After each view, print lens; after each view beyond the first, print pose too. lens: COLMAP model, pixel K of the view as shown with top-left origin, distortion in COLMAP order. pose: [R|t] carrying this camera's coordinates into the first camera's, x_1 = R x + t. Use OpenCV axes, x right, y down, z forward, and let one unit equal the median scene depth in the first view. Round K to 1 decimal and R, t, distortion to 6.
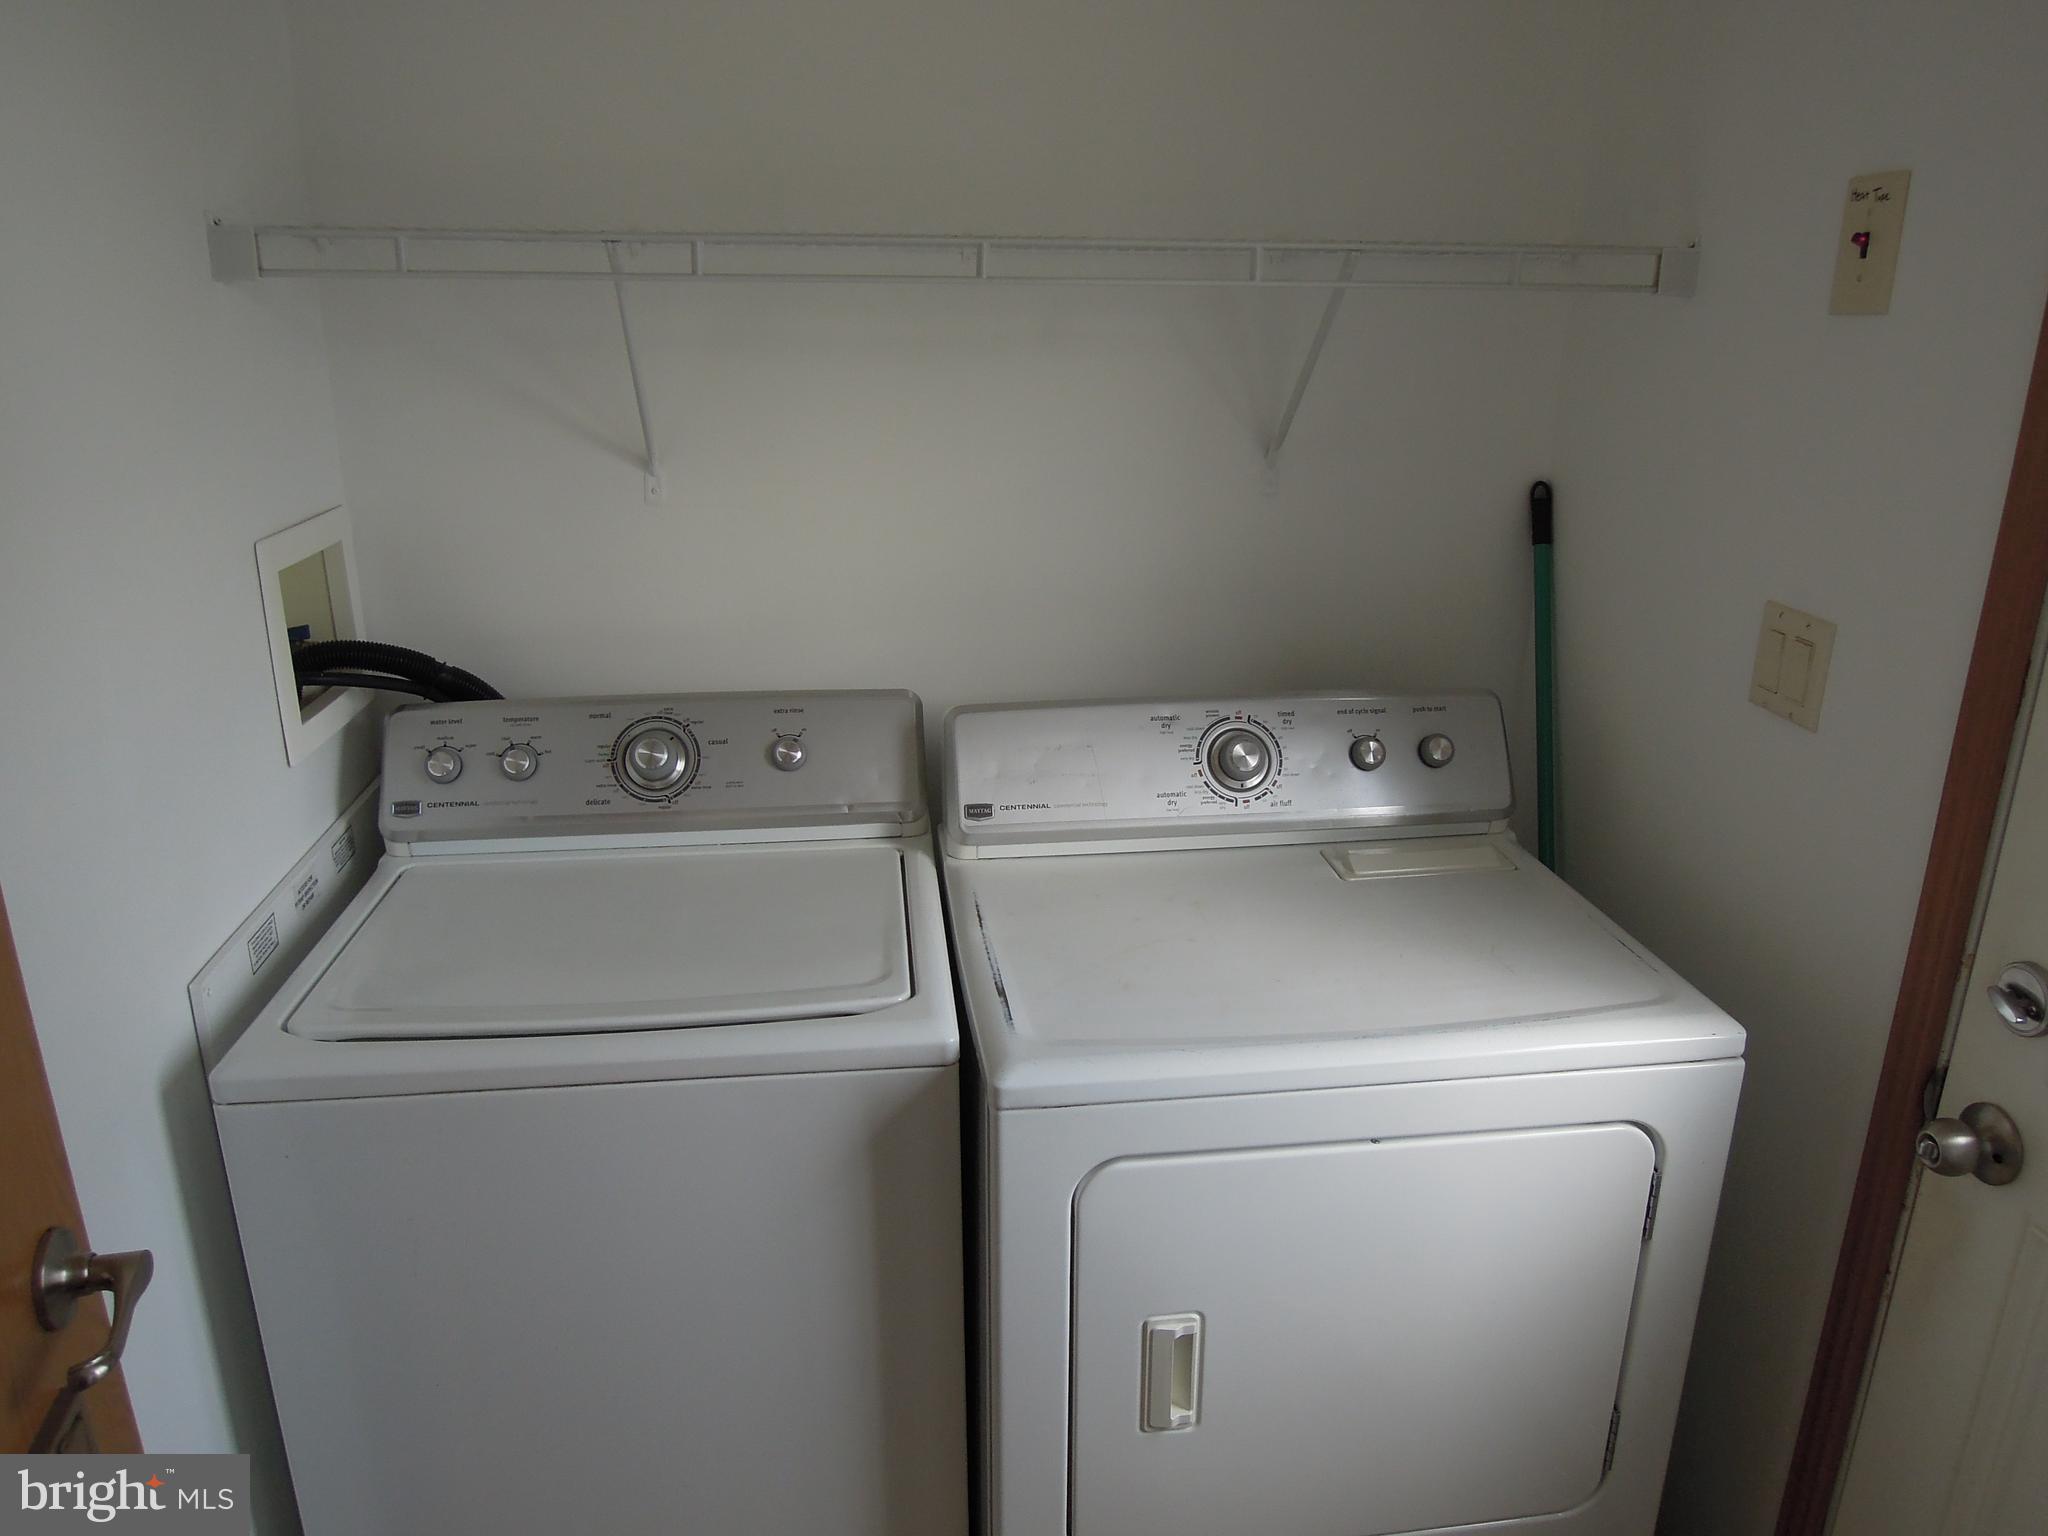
lens RADIAL K [[1457.0, 0, 1024.0], [0, 1457.0, 768.0], [0, 0, 1]] dist [-0.021433, -0.006944]
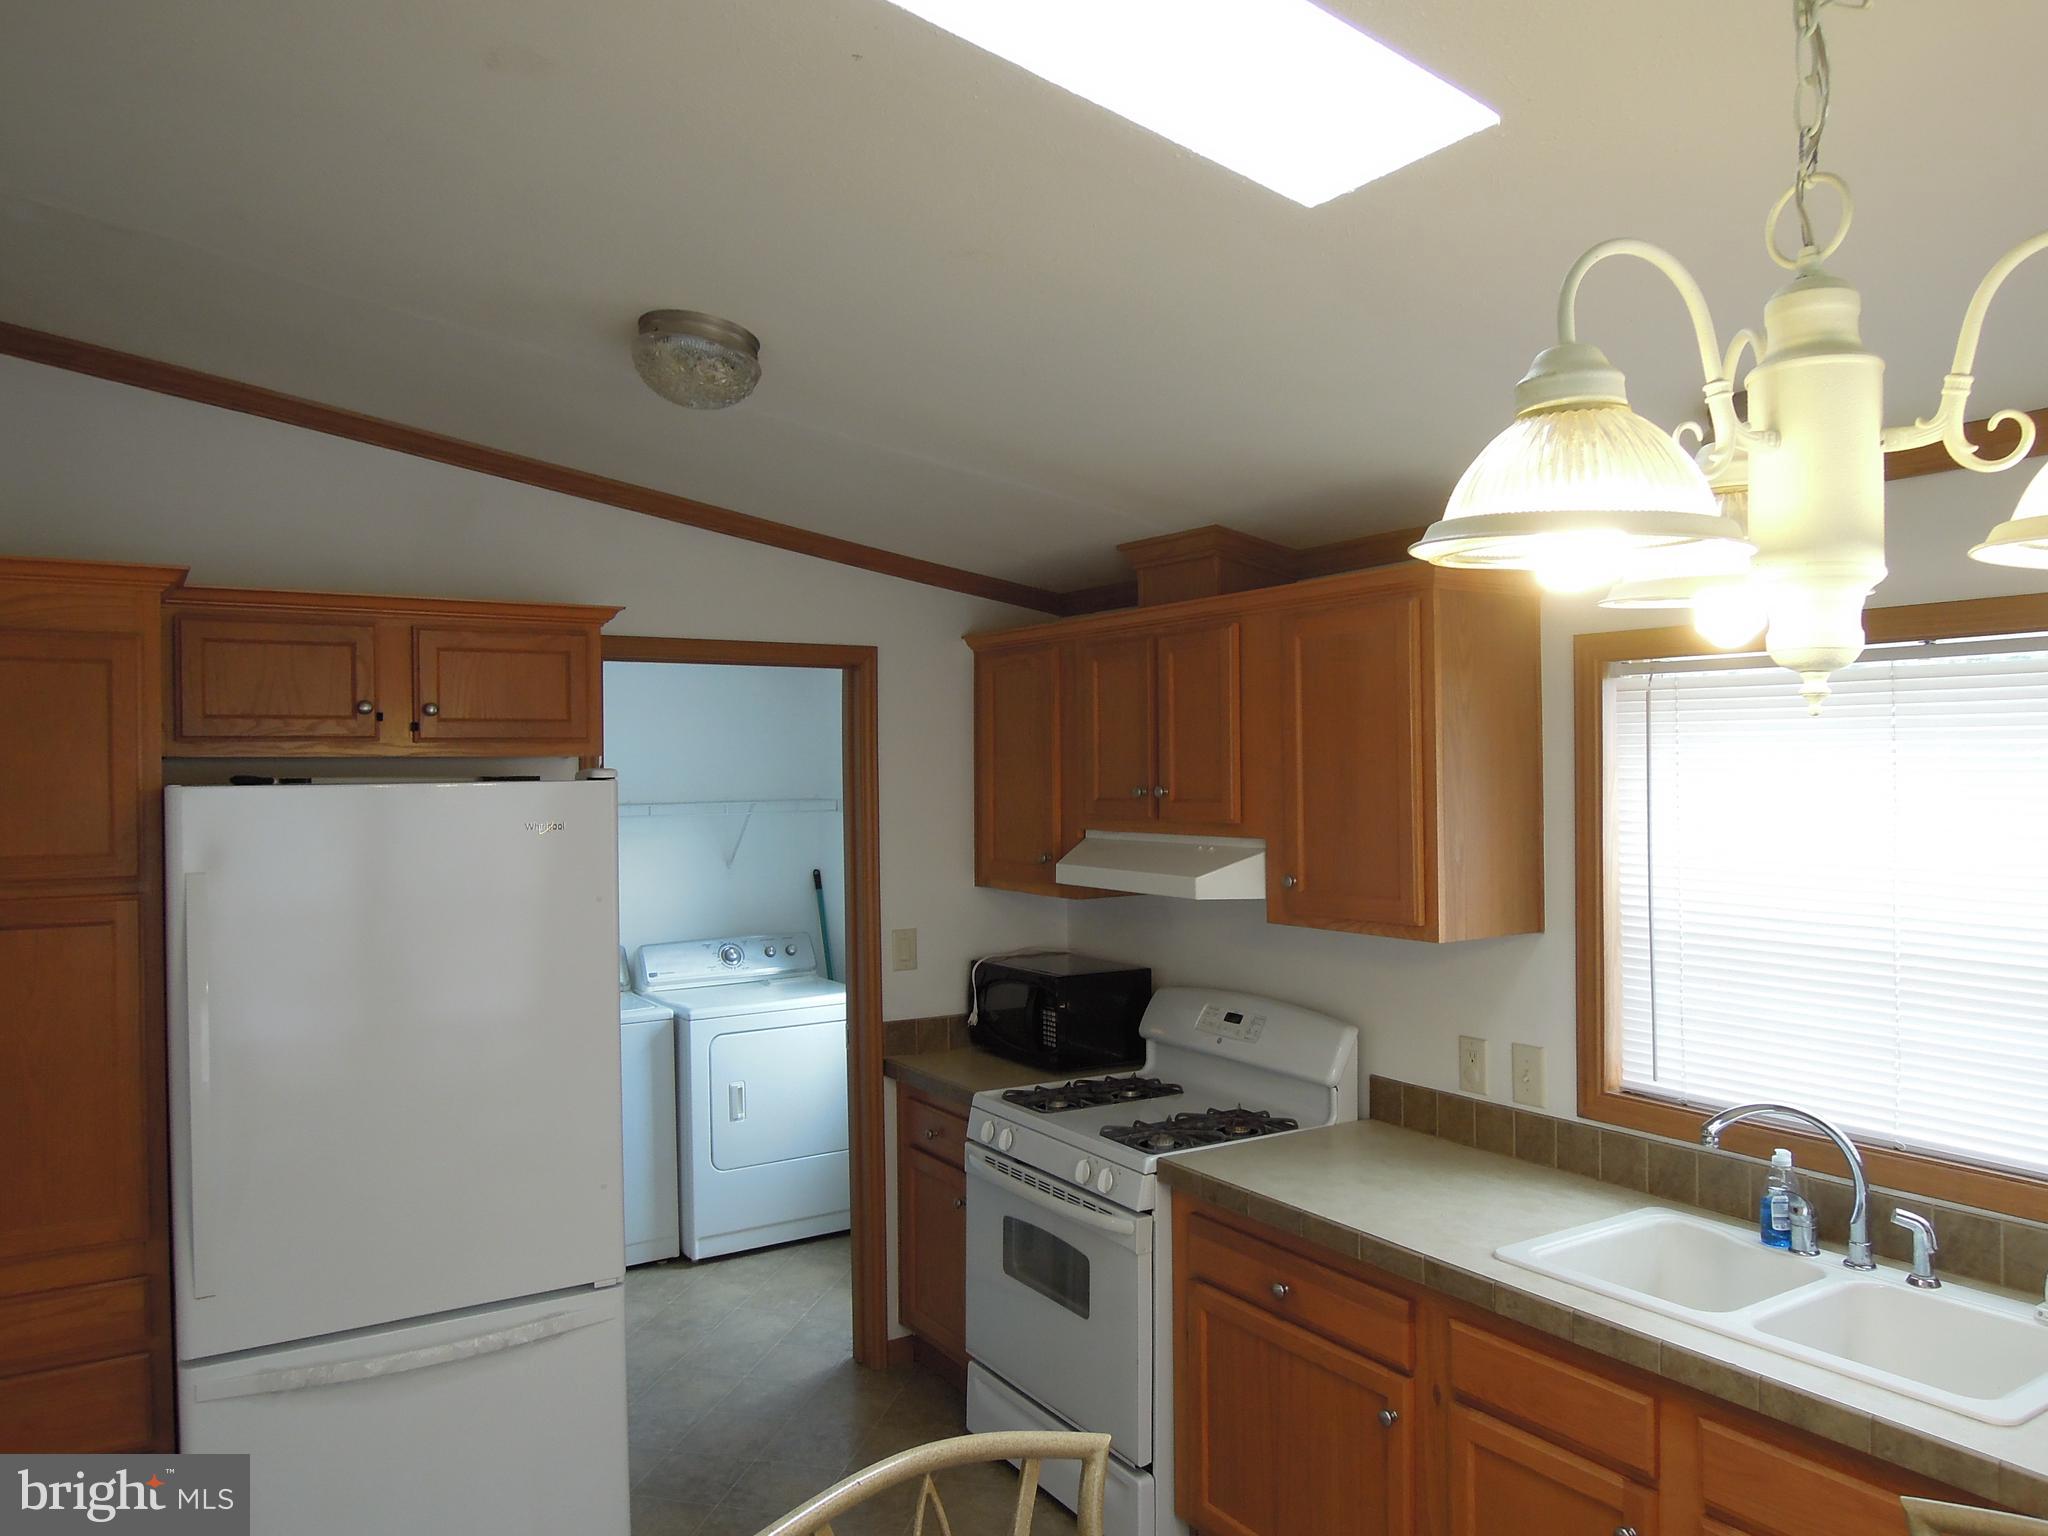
lens RADIAL K [[1457.0, 0, 1024.0], [0, 1457.0, 768.0], [0, 0, 1]] dist [-0.021433, -0.006944]
pose [[0.906479, -0.020696, 0.421744, -0.602683], [0.152235, 0.947644, -0.280705, 0.593037], [-0.393854, 0.318658, 0.862170, -2.117435]]
